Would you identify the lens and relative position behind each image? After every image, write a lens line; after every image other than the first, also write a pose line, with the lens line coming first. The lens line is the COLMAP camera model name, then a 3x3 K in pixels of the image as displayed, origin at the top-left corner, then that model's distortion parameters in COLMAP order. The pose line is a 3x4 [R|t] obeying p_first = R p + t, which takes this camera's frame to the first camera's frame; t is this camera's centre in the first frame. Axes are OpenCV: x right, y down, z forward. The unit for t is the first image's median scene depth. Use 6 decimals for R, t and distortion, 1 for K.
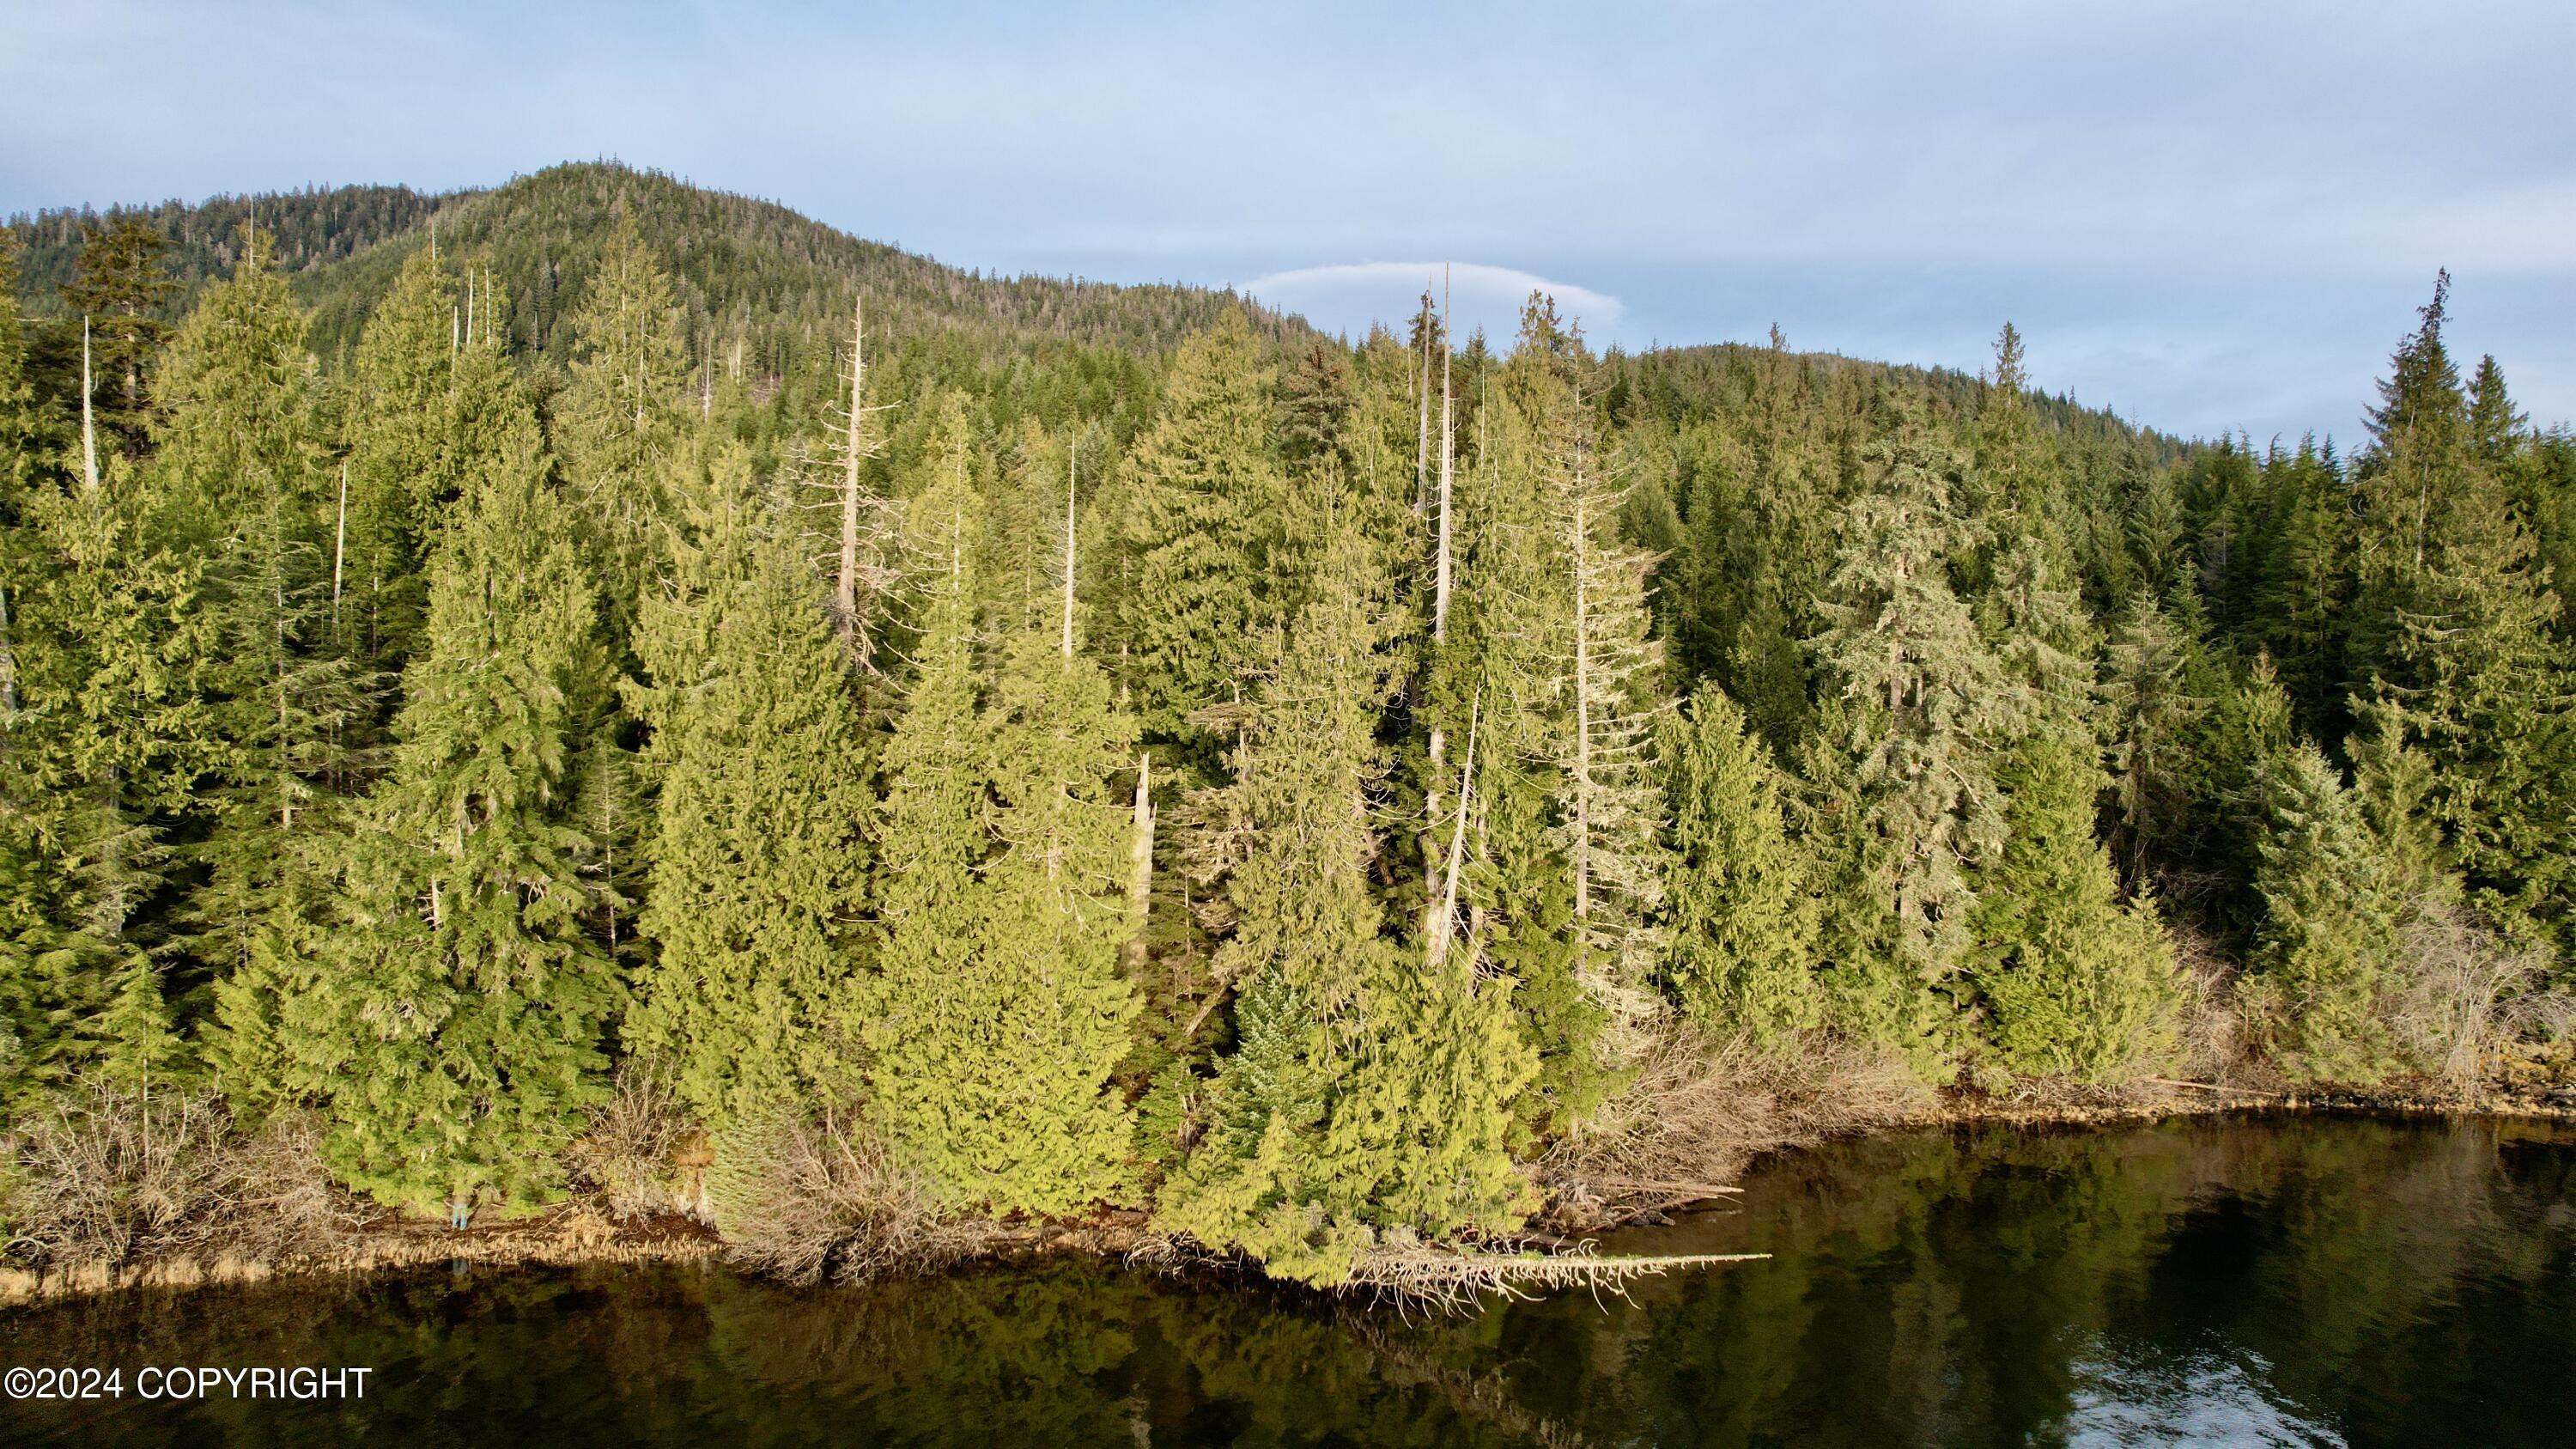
lens RADIAL K [[1627.1, 0, 1309.7], [0, 1627.1, 729.4], [0, 0, 1]] dist [-0.071642, 0.061427]
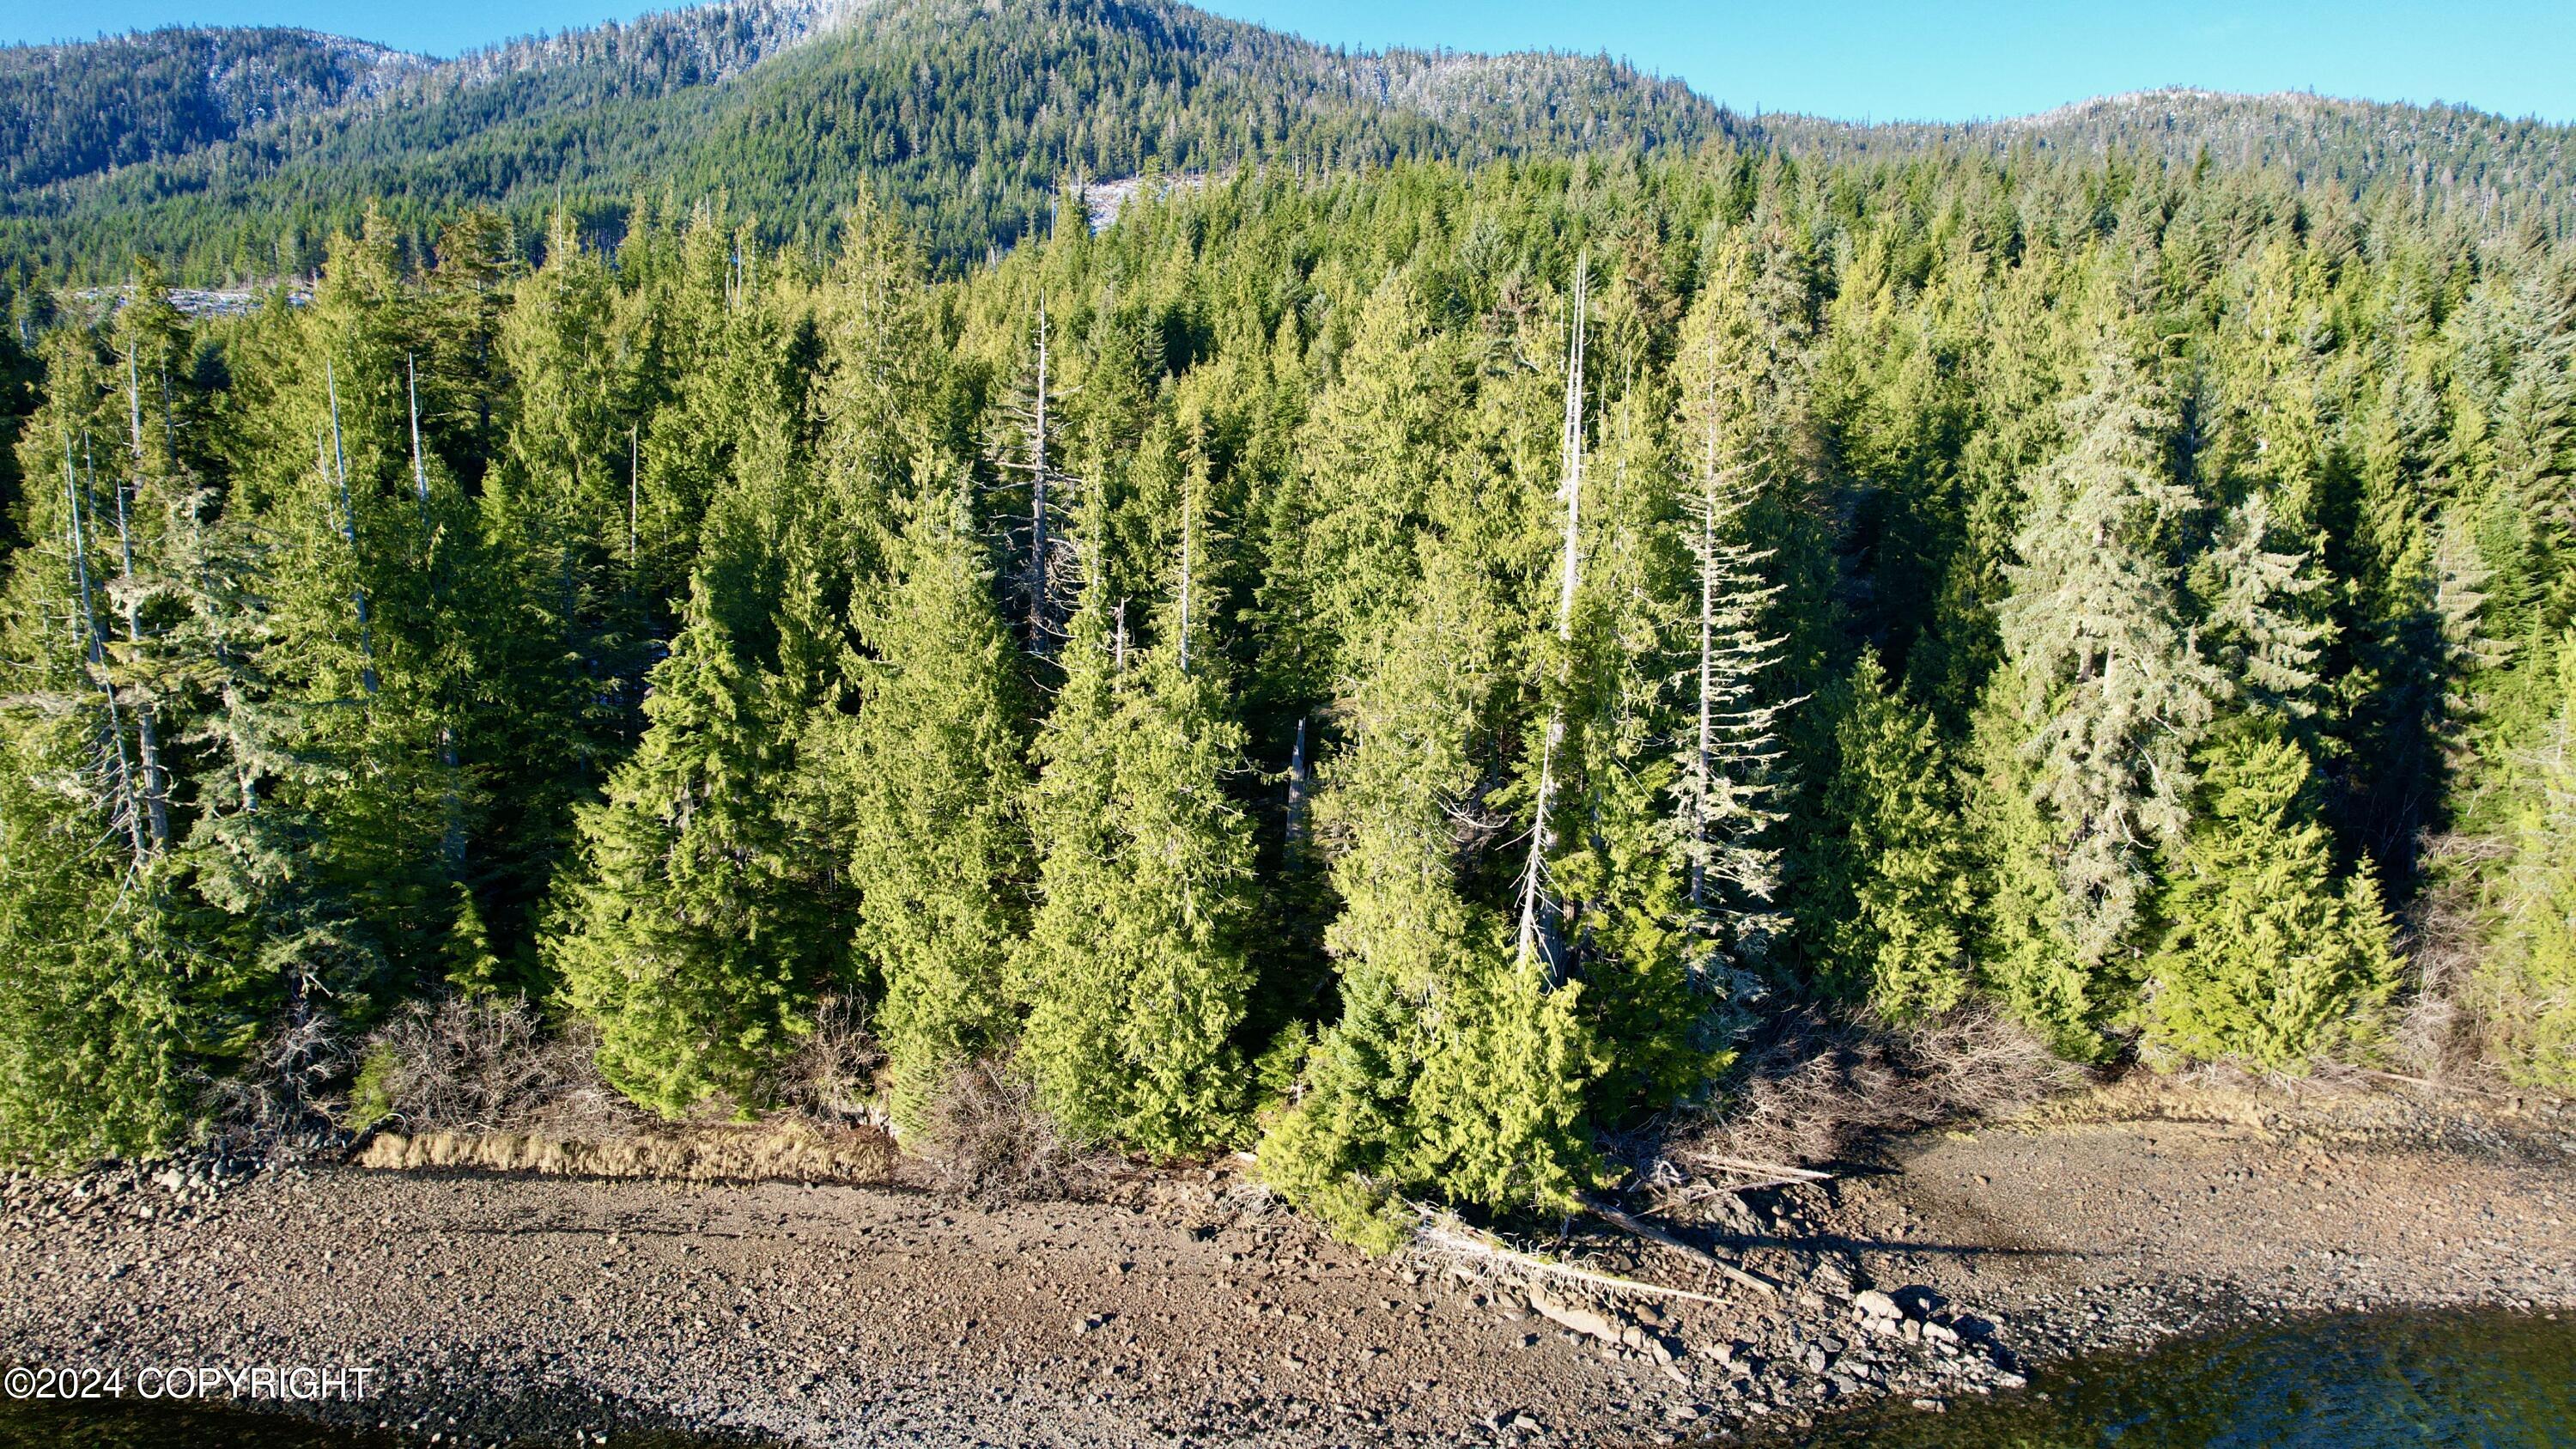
lens RADIAL K [[1627.1, 0, 1309.7], [0, 1627.1, 729.4], [0, 0, 1]] dist [-0.071642, 0.061427]
pose [[0.974908, 0.035943, -0.219687, 0.167891], [-0.006320, 0.990950, 0.134082, -0.145471], [0.222518, -0.129329, 0.966312, -0.048651]]
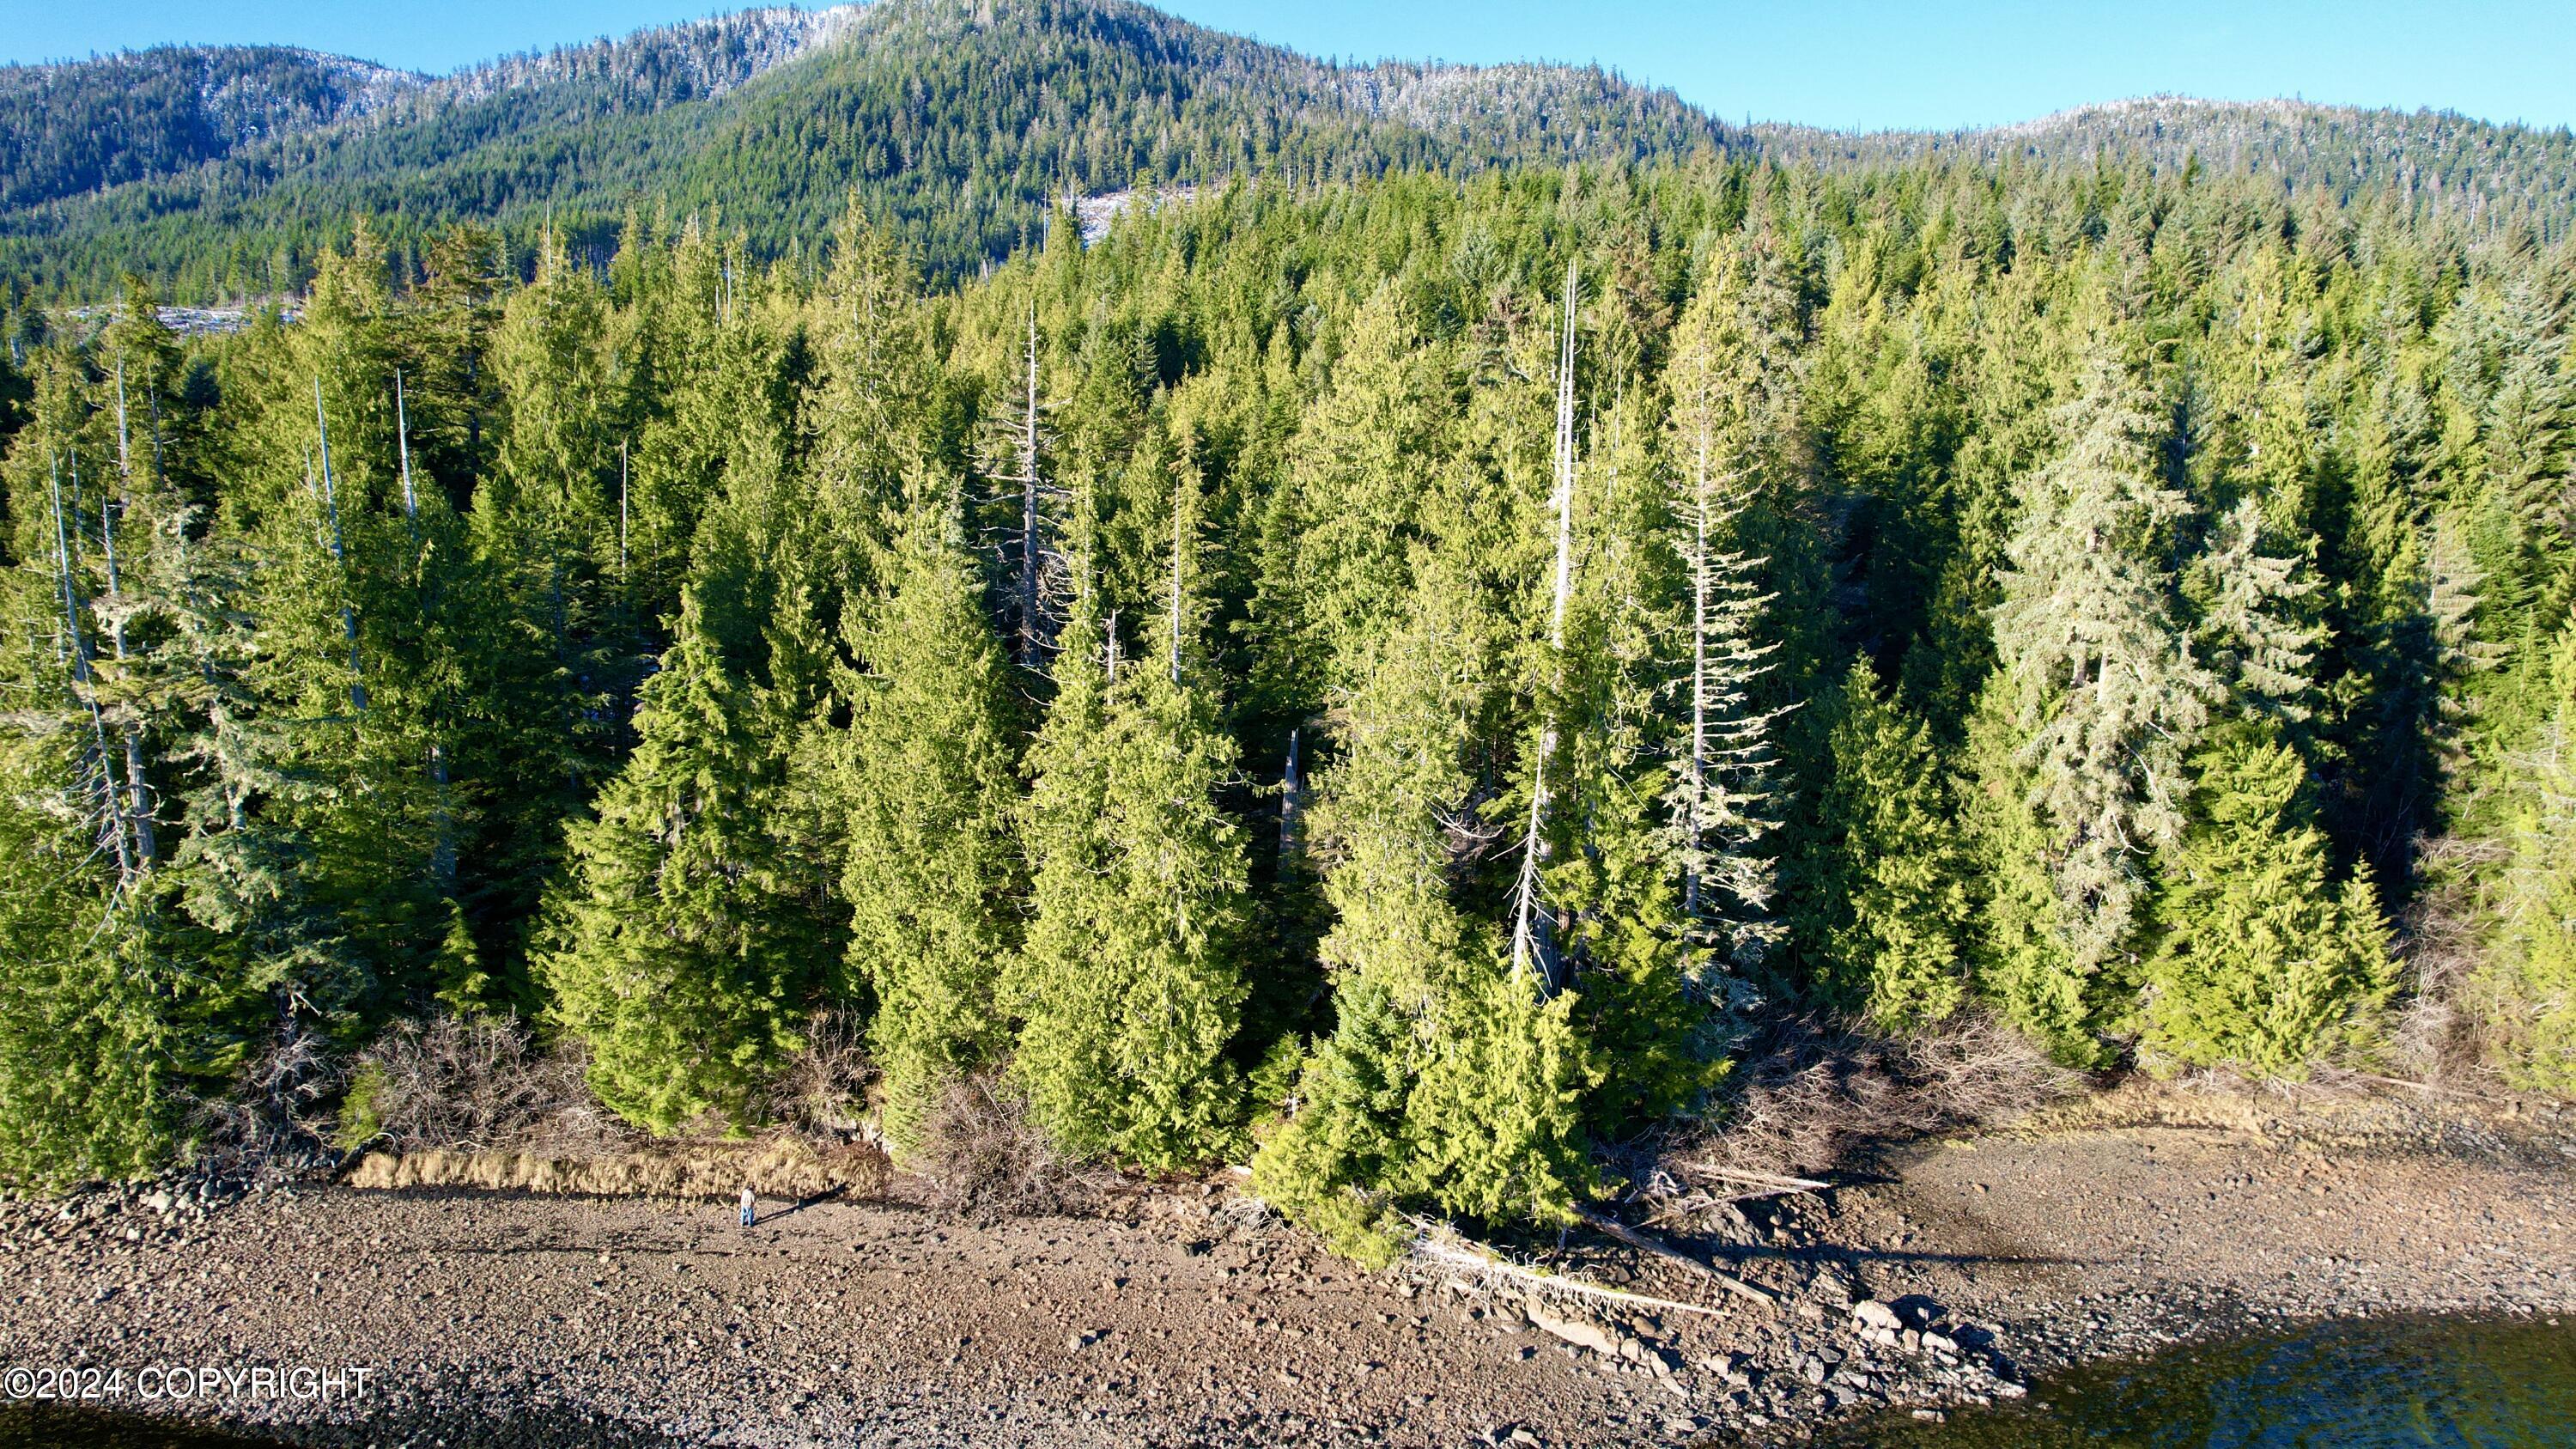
lens RADIAL K [[1627.1, 0, 1309.7], [0, 1627.1, 729.4], [0, 0, 1]] dist [-0.071642, 0.061427]
pose [[0.975684, 0.028029, -0.217381, 0.169195], [-0.000110, 0.991852, 0.127394, -0.144977], [0.219181, -0.124272, 0.967738, -0.044682]]
